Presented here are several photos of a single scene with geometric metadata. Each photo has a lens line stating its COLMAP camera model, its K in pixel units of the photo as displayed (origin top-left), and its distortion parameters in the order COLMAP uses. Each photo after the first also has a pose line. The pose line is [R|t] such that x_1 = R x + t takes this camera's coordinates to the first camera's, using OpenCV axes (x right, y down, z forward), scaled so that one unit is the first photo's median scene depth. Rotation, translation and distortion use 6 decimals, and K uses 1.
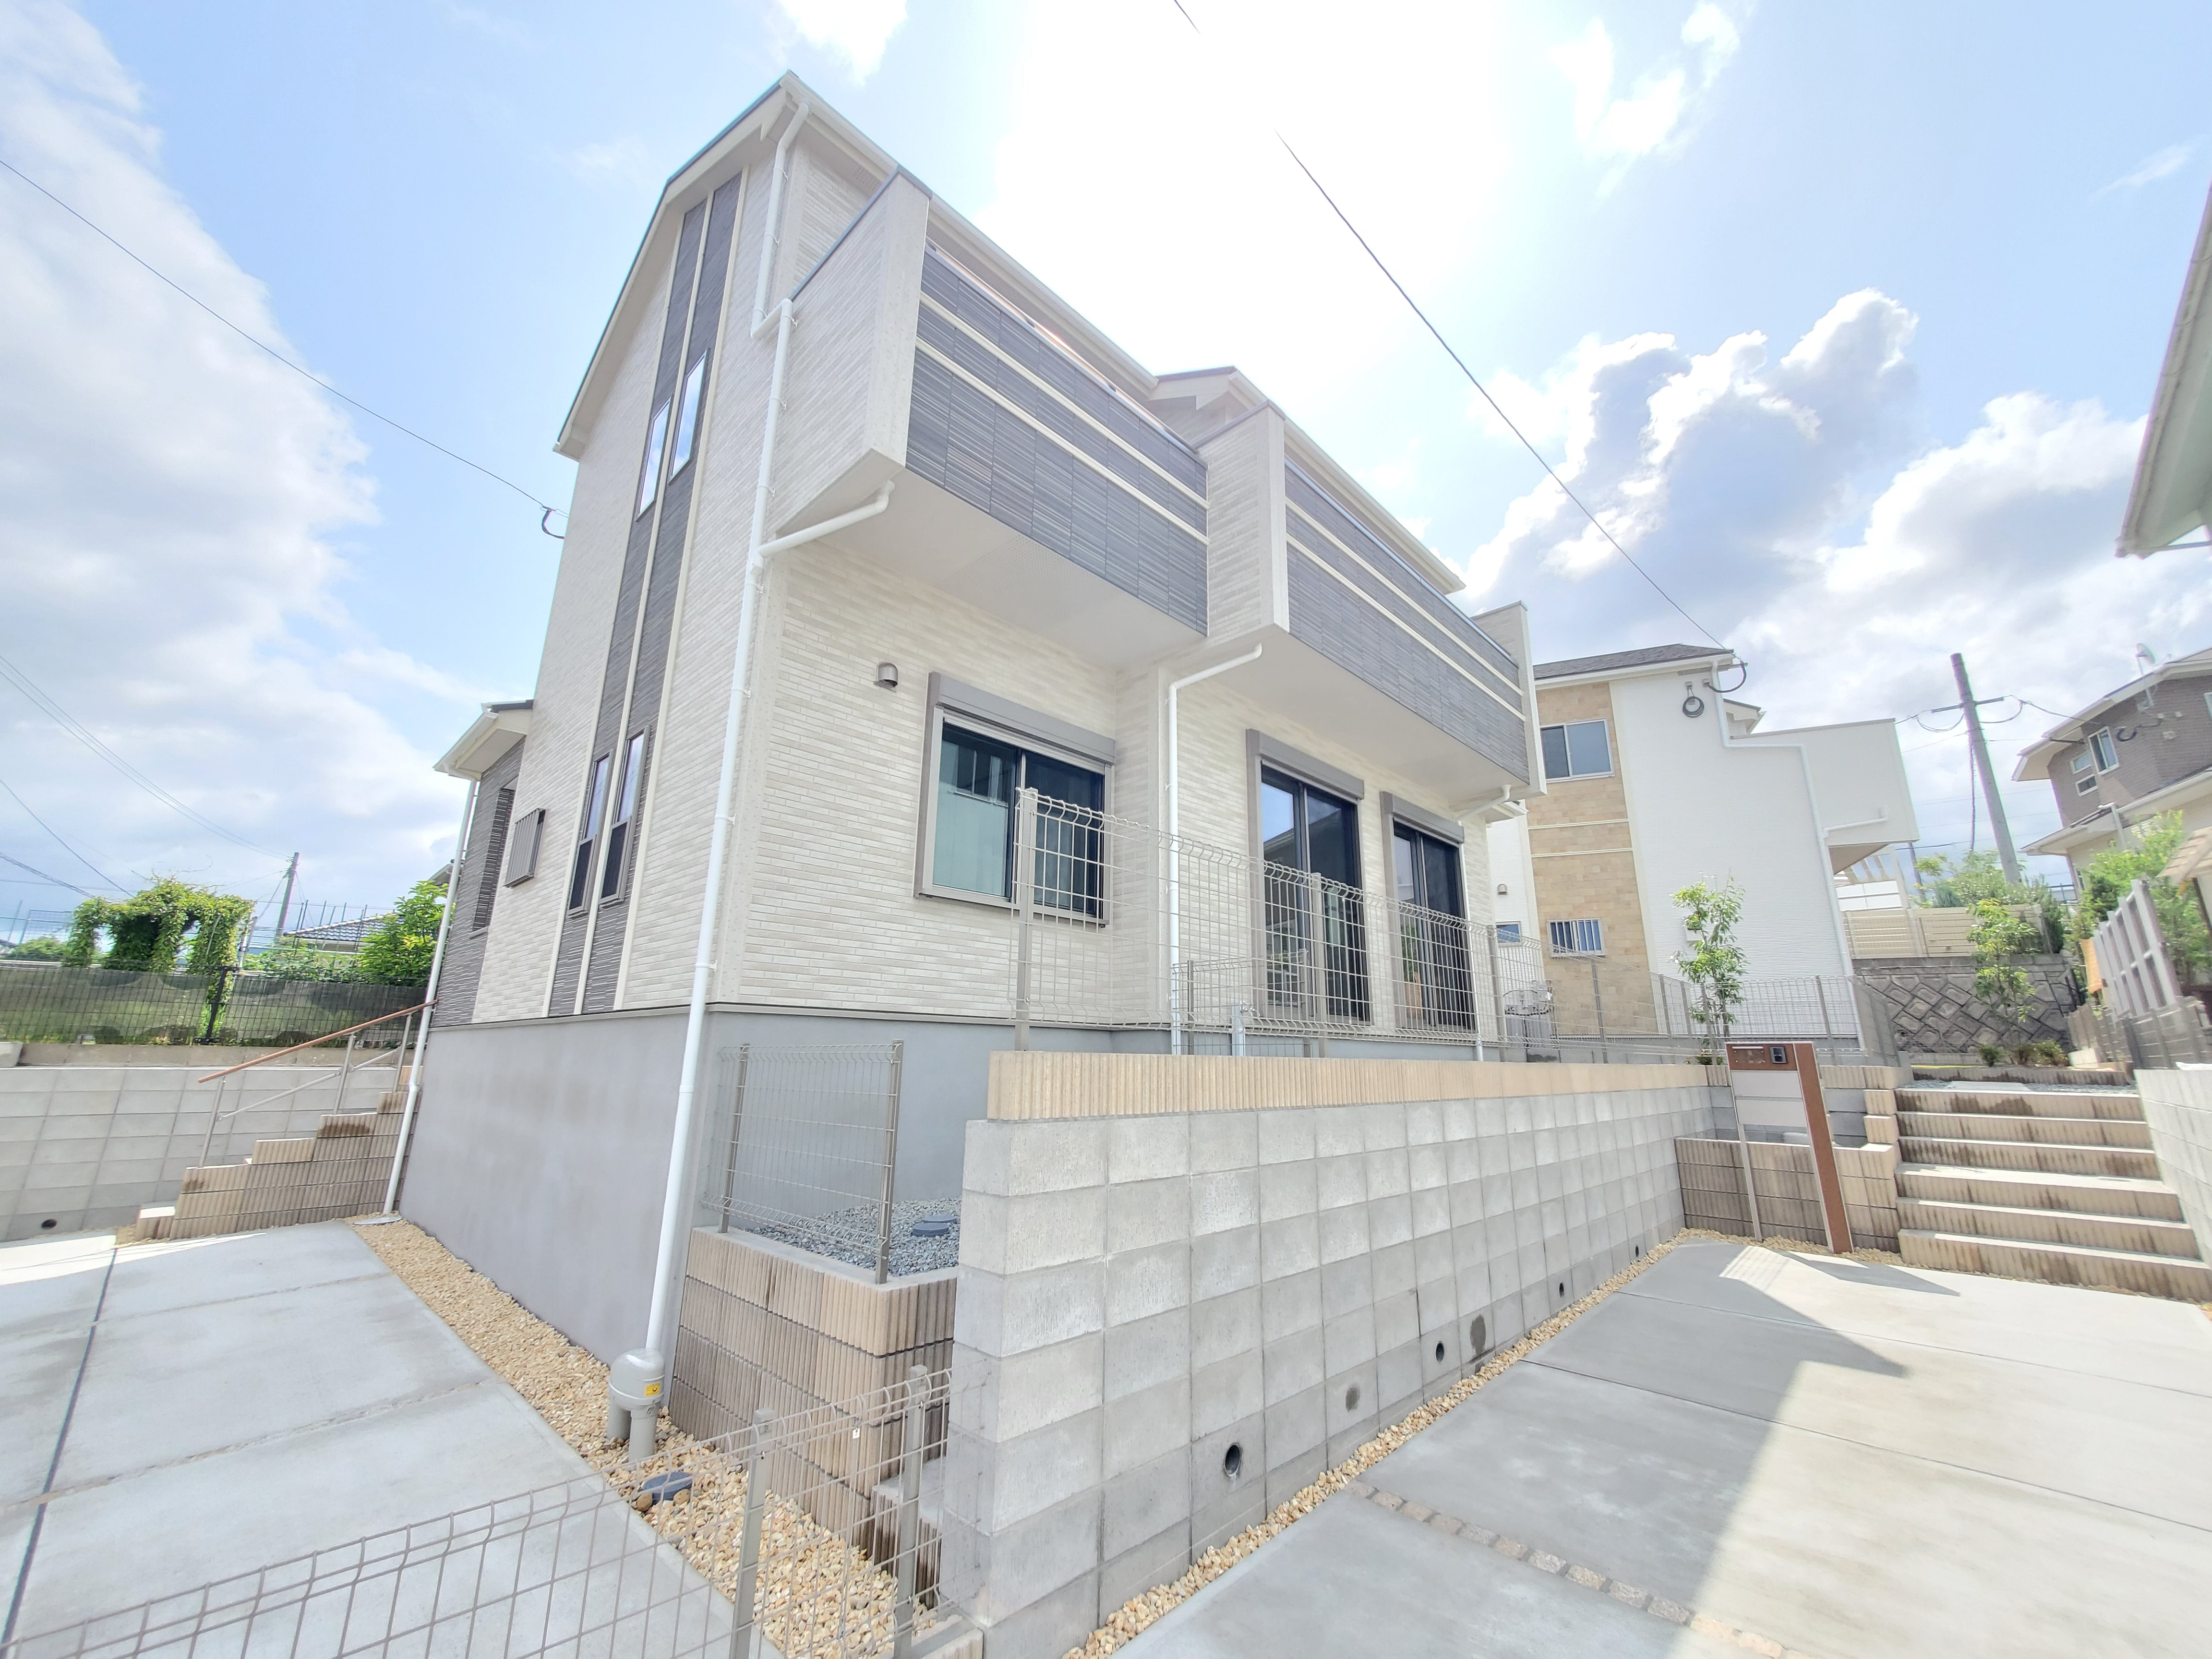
lens RADIAL K [[879.5, 0, 1109.7], [0, 879.5, 827.2], [0, 0, 1]] dist [-0.000640, 0.000467]
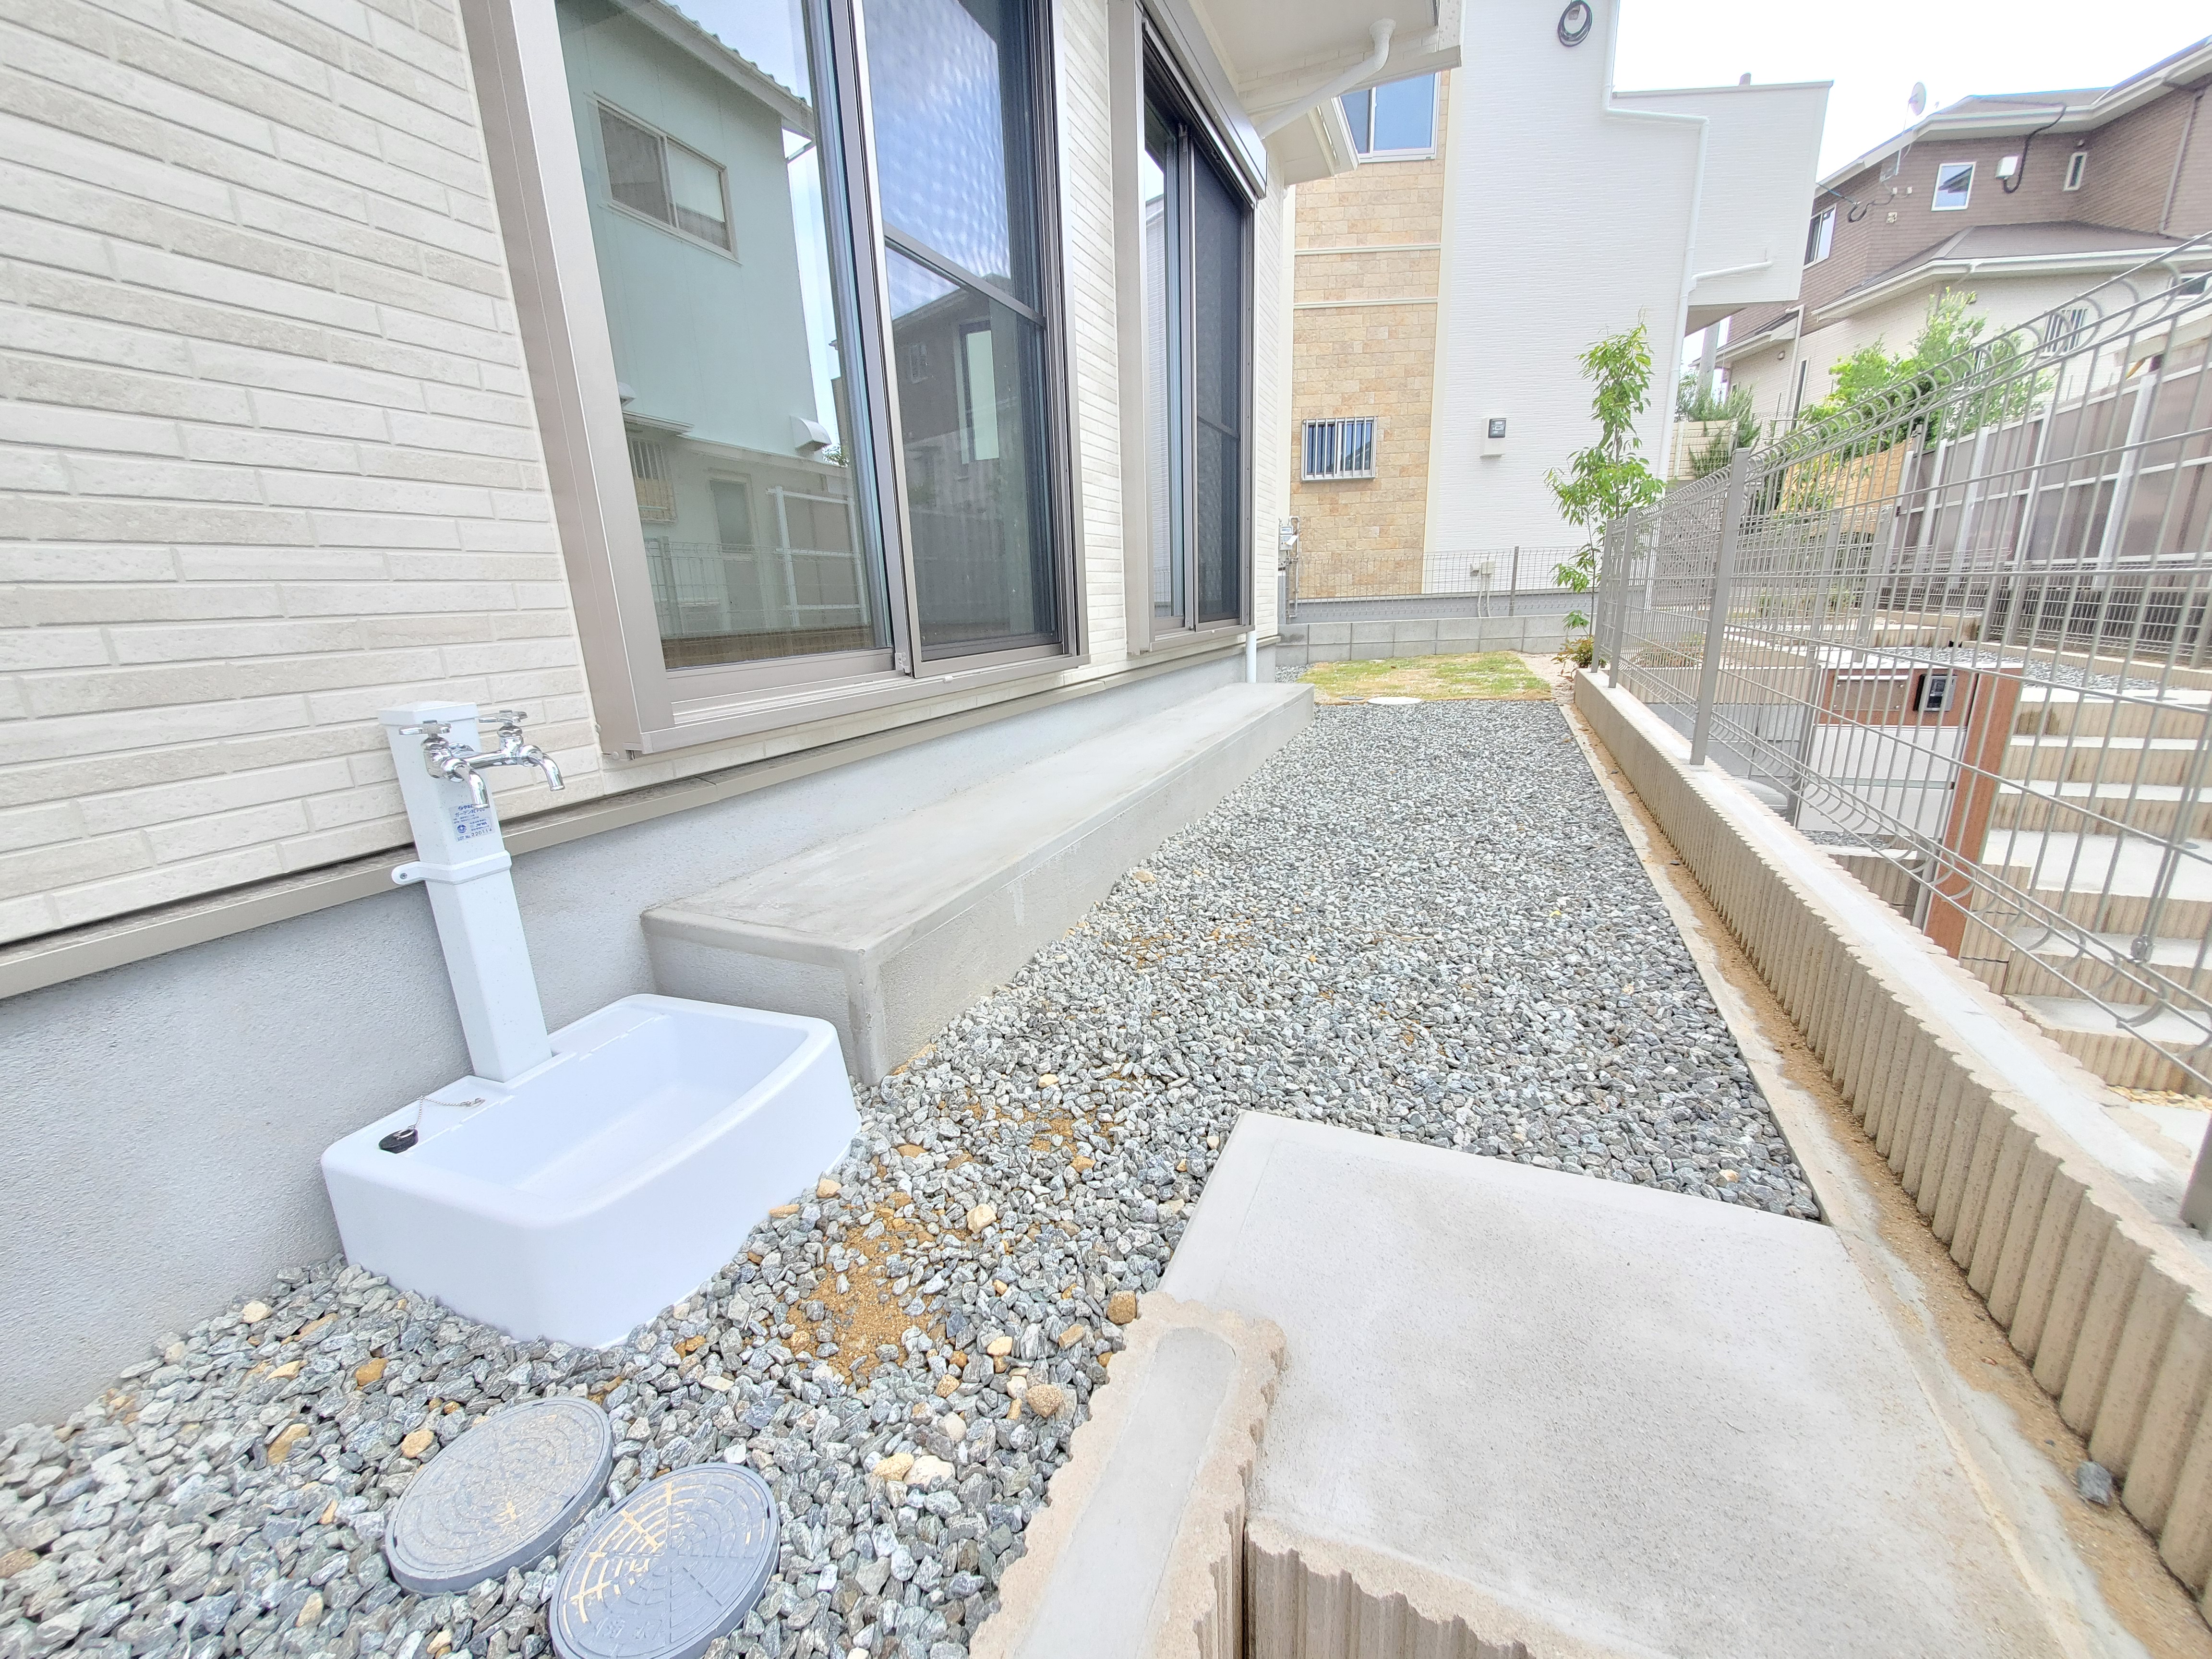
lens RADIAL K [[879.5, 0, 1105.2], [0, 879.5, 832.9], [0, 0, 1]] dist [-0.000640, 0.000467]
pose [[0.931206, -0.137502, 0.337564, 0.155927], [-0.047610, 0.872297, 0.486654, 0.095534], [-0.361372, -0.469246, 0.805741, 0.594332]]
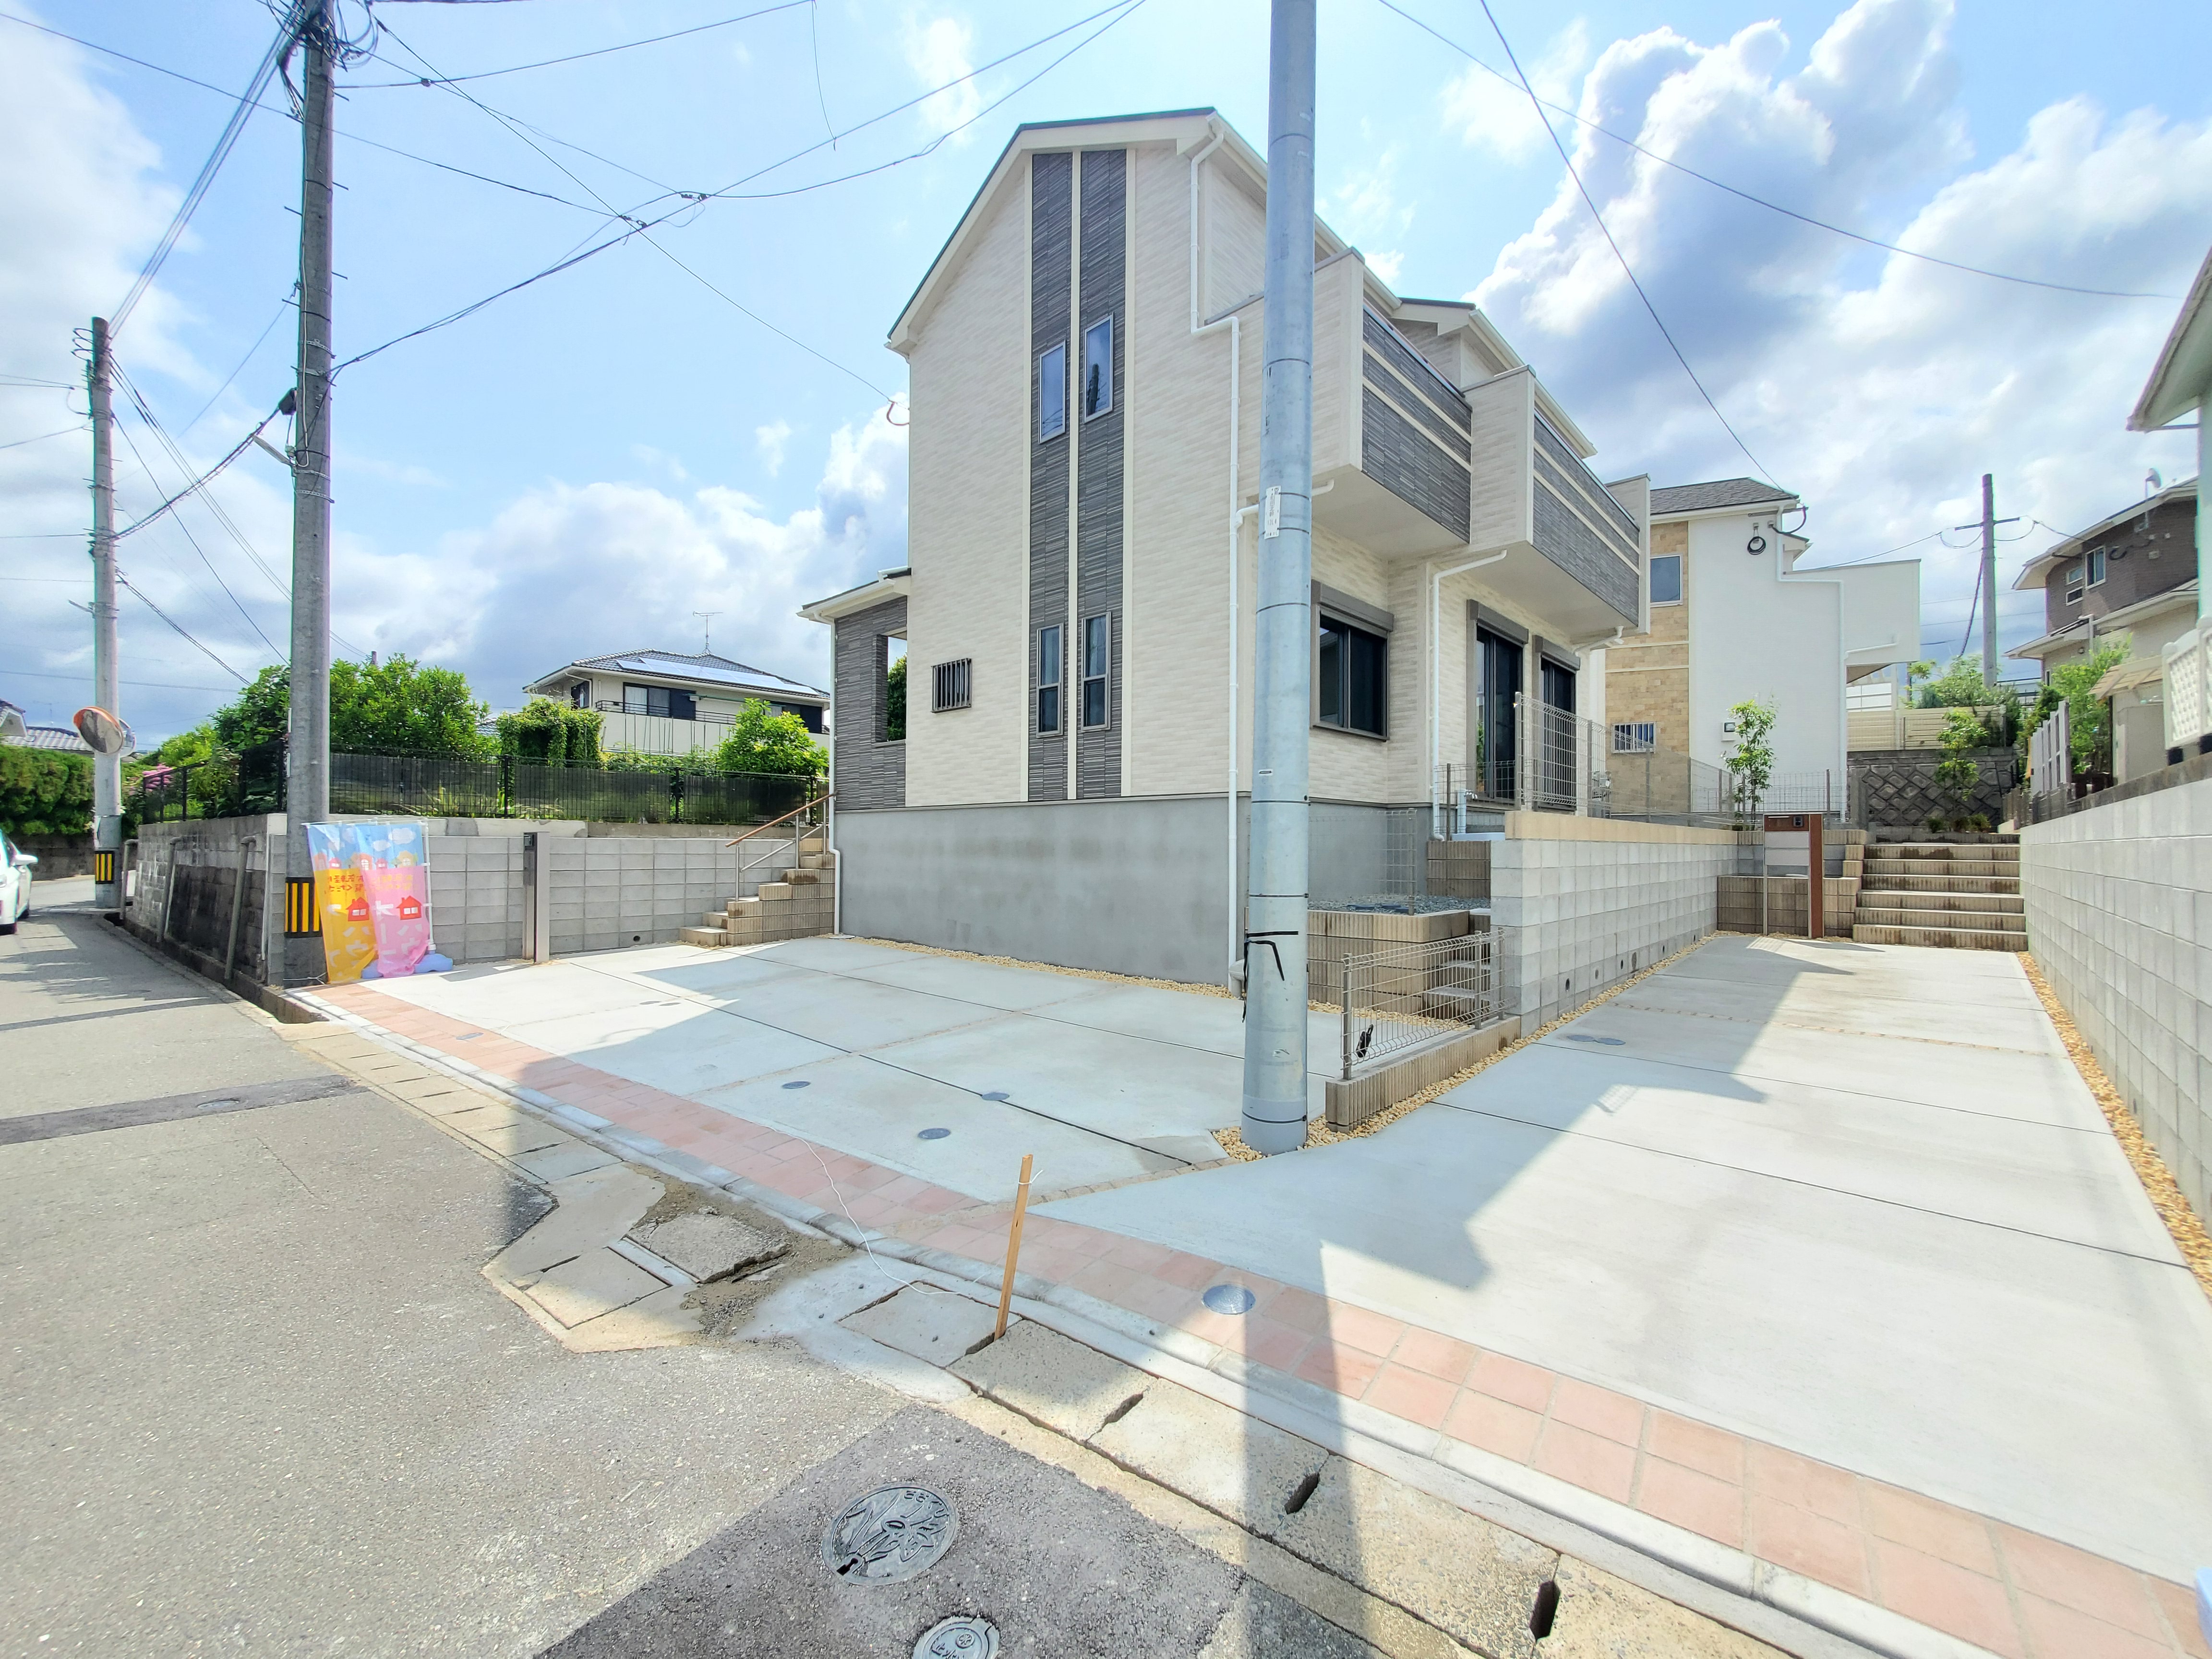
lens RADIAL K [[879.5, 0, 1114.0], [0, 879.5, 832.7], [0, 0, 1]] dist [-0.000640, 0.000467]
pose [[0.999840, -0.006045, 0.016830, -0.360594], [0.001767, 0.969927, 0.243390, -0.076688], [-0.017795, -0.243321, 0.969783, -0.370732]]
